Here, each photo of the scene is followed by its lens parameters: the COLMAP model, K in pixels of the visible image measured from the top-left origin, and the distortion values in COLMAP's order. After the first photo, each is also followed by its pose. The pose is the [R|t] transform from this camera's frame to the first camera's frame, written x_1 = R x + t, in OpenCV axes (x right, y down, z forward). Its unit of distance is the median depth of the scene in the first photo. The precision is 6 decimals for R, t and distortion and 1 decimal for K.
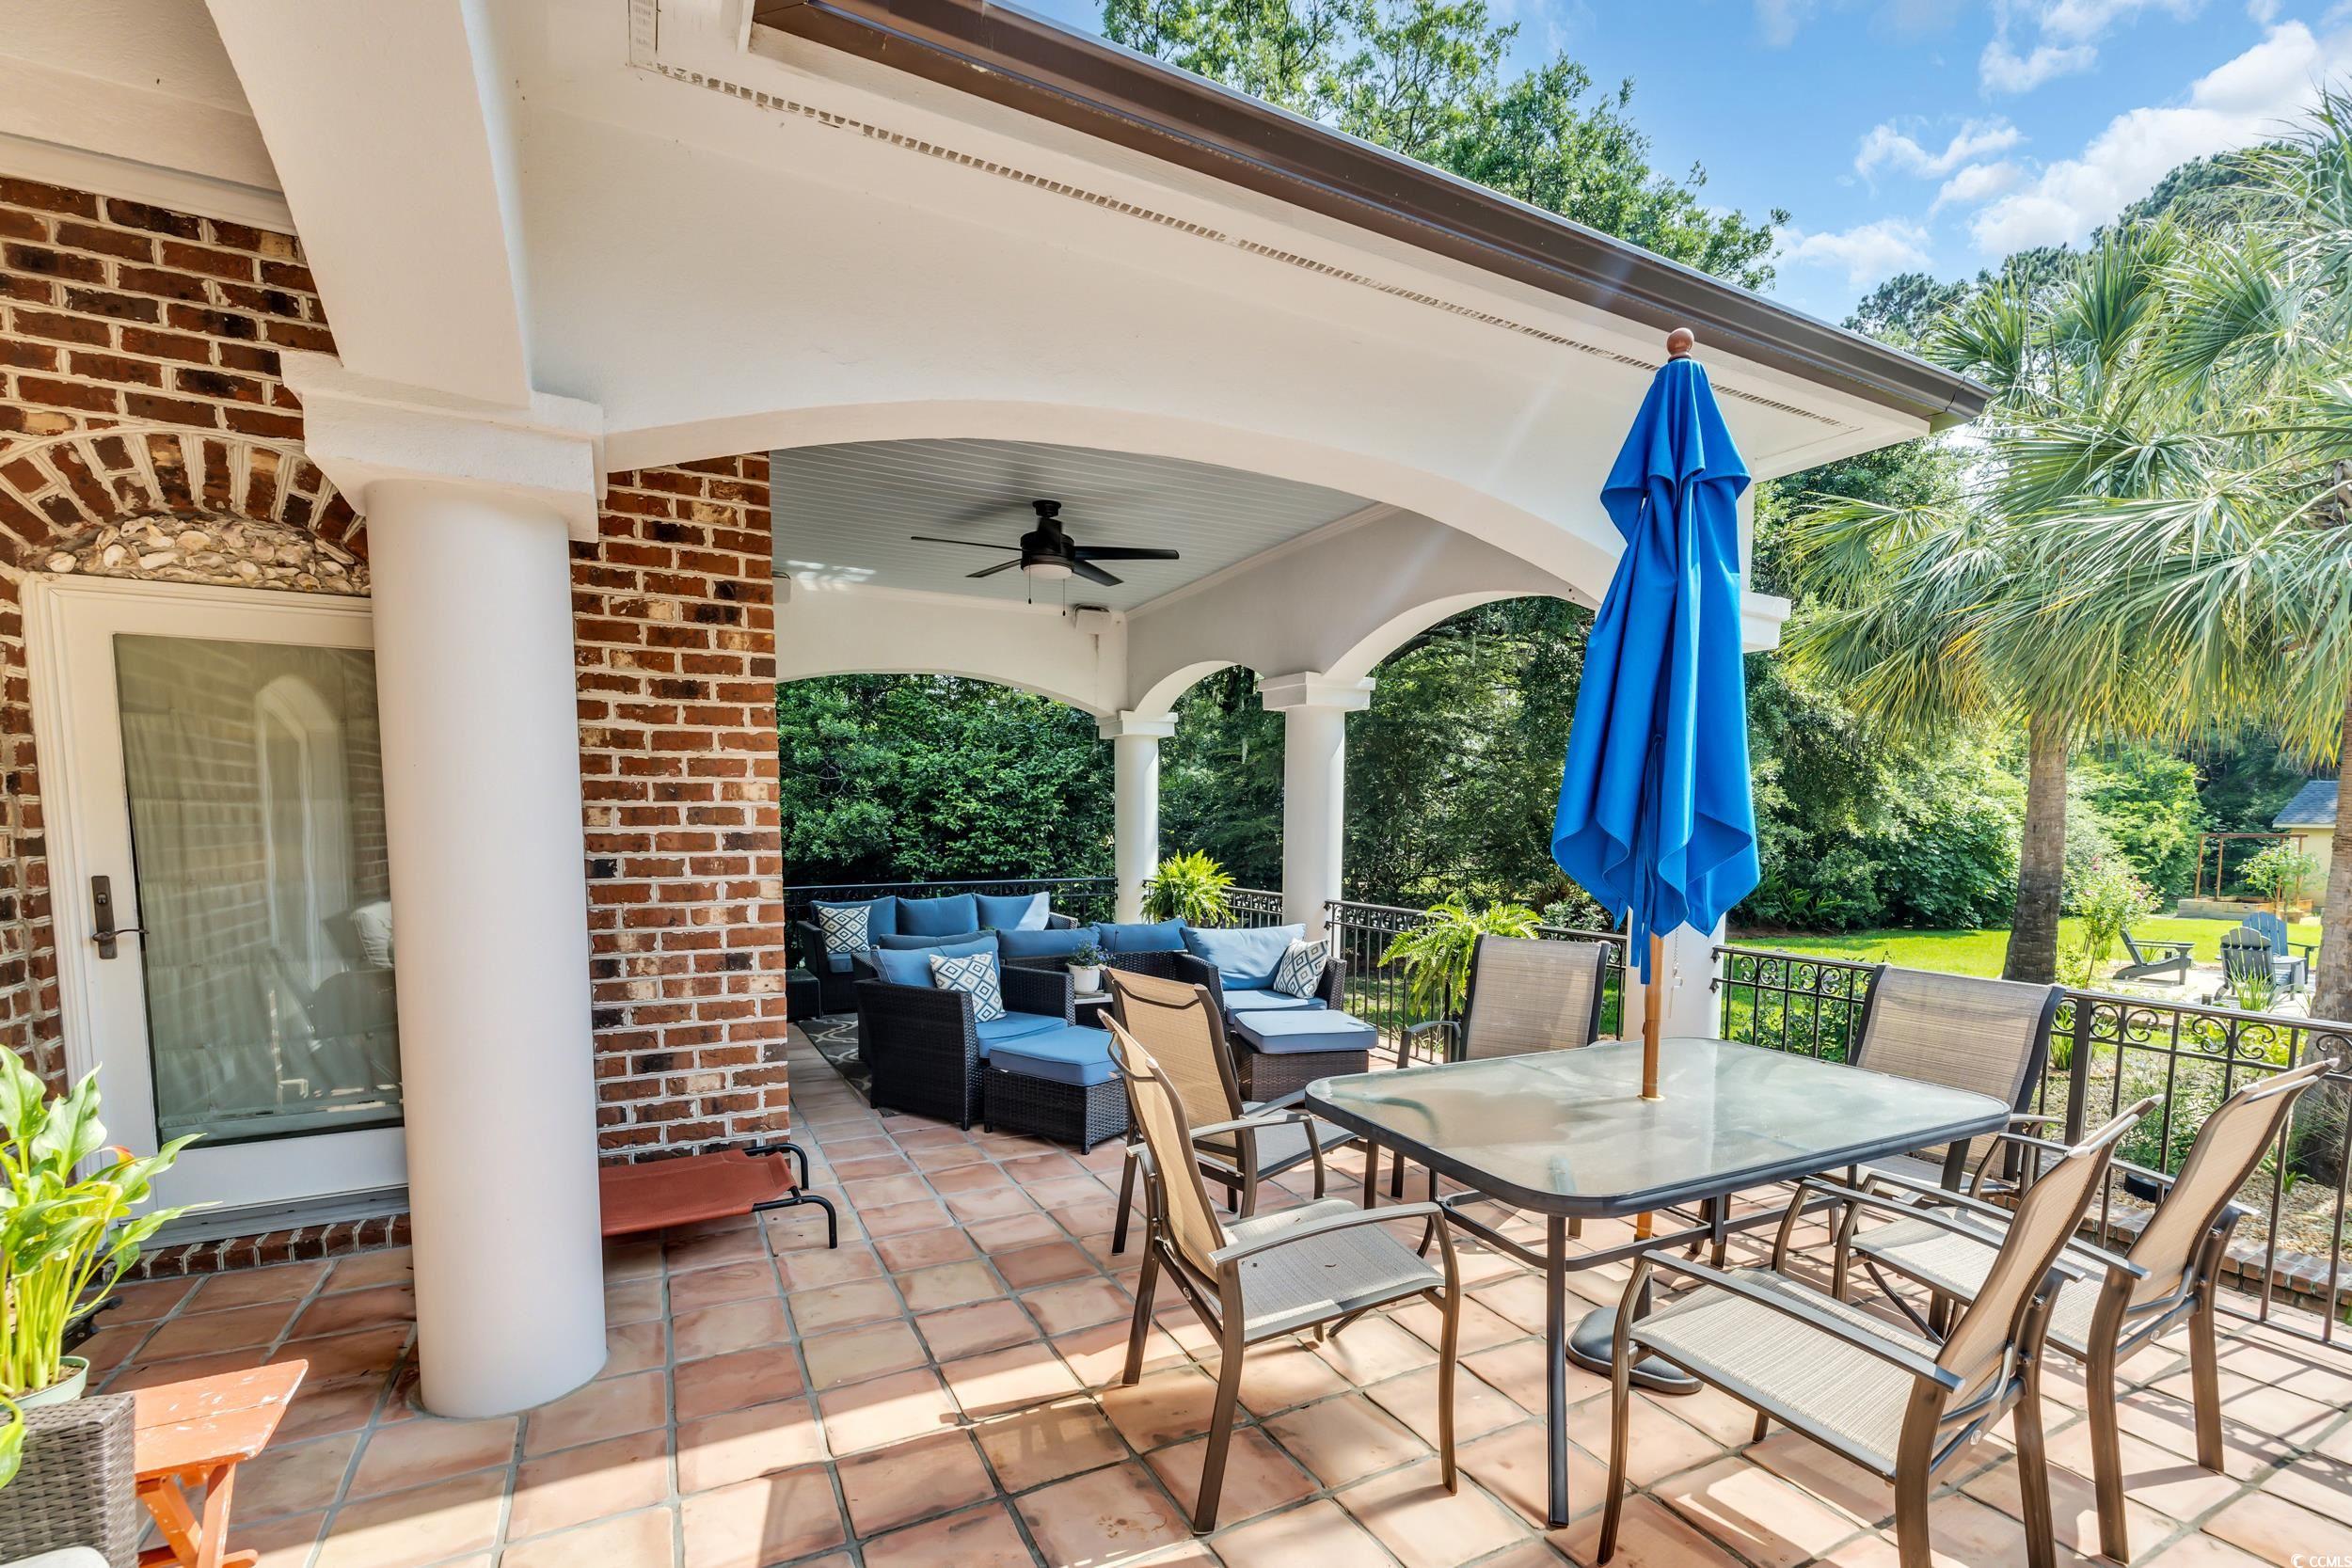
lens RADIAL K [[1055.4, 0, 1209.5], [0, 1055.4, 914.4], [0, 0, 1]] dist [0.012189, 0.000403]
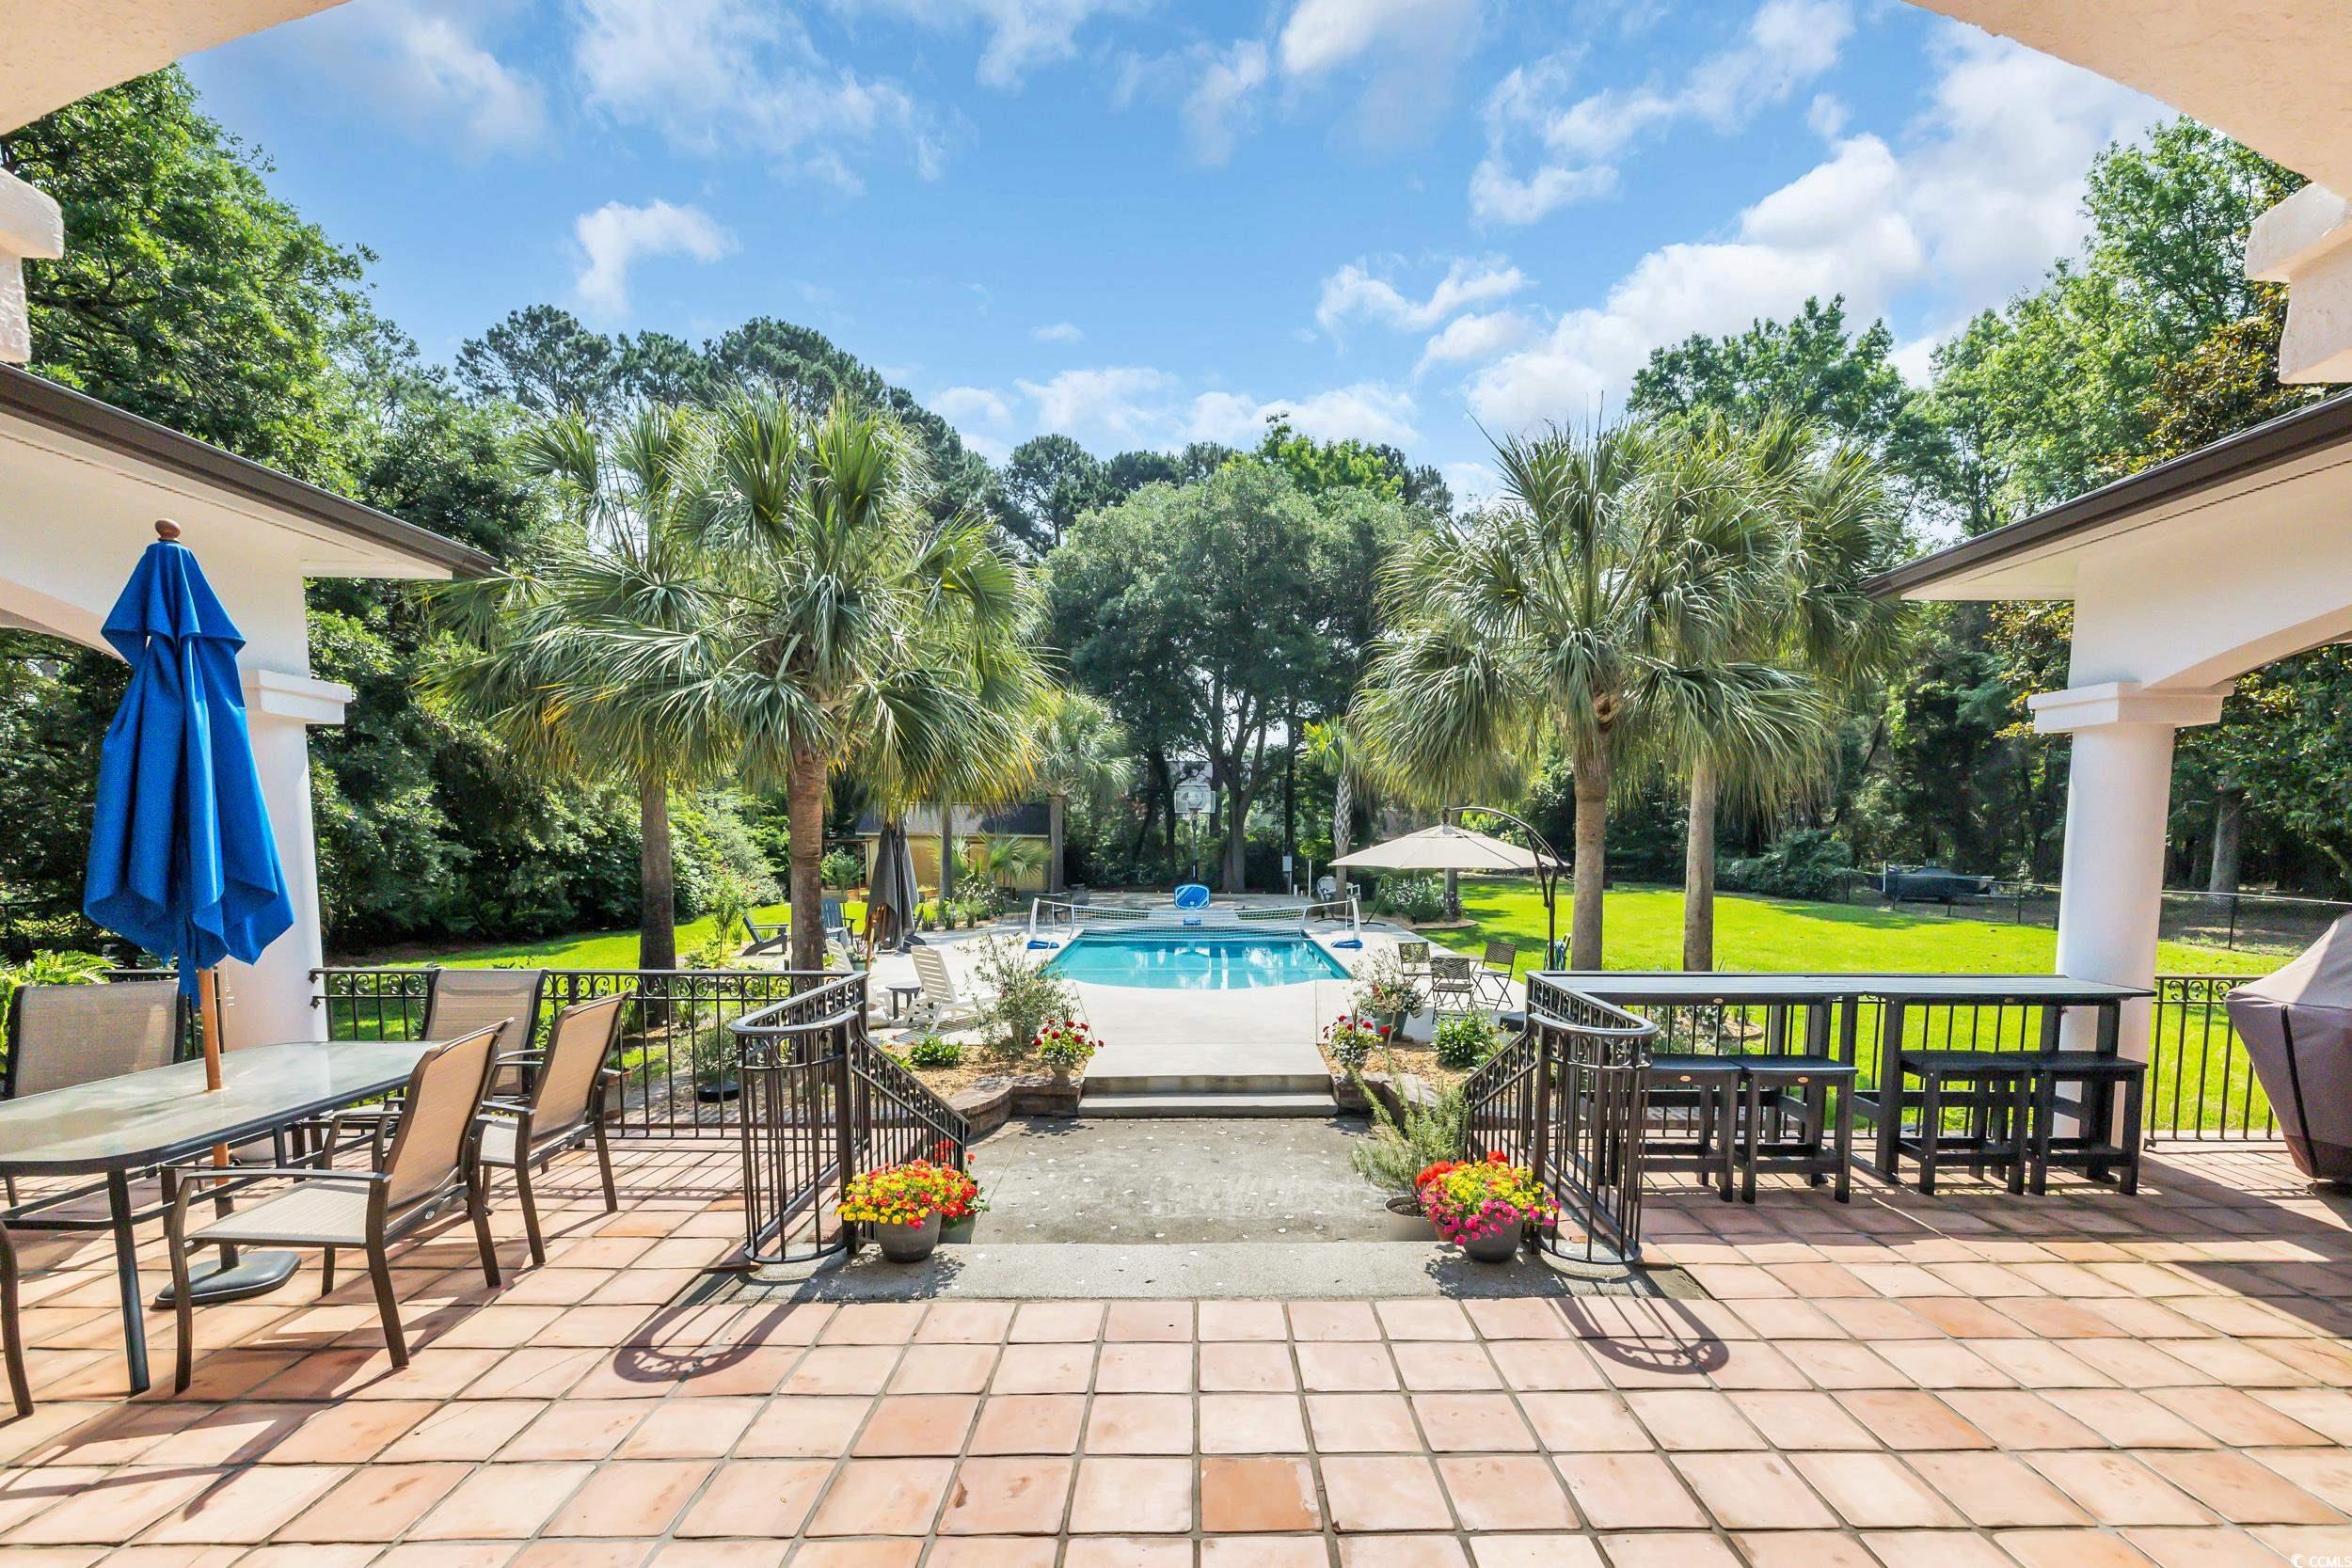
lens RADIAL K [[1055.4, 0, 1209.5], [0, 1055.4, 914.4], [0, 0, 1]] dist [0.012189, 0.000403]
pose [[0.470197, -0.075058, 0.879364, -0.044225], [0.078795, 0.995968, 0.042879, -0.001597], [-0.879037, 0.049128, 0.474215, -0.208486]]
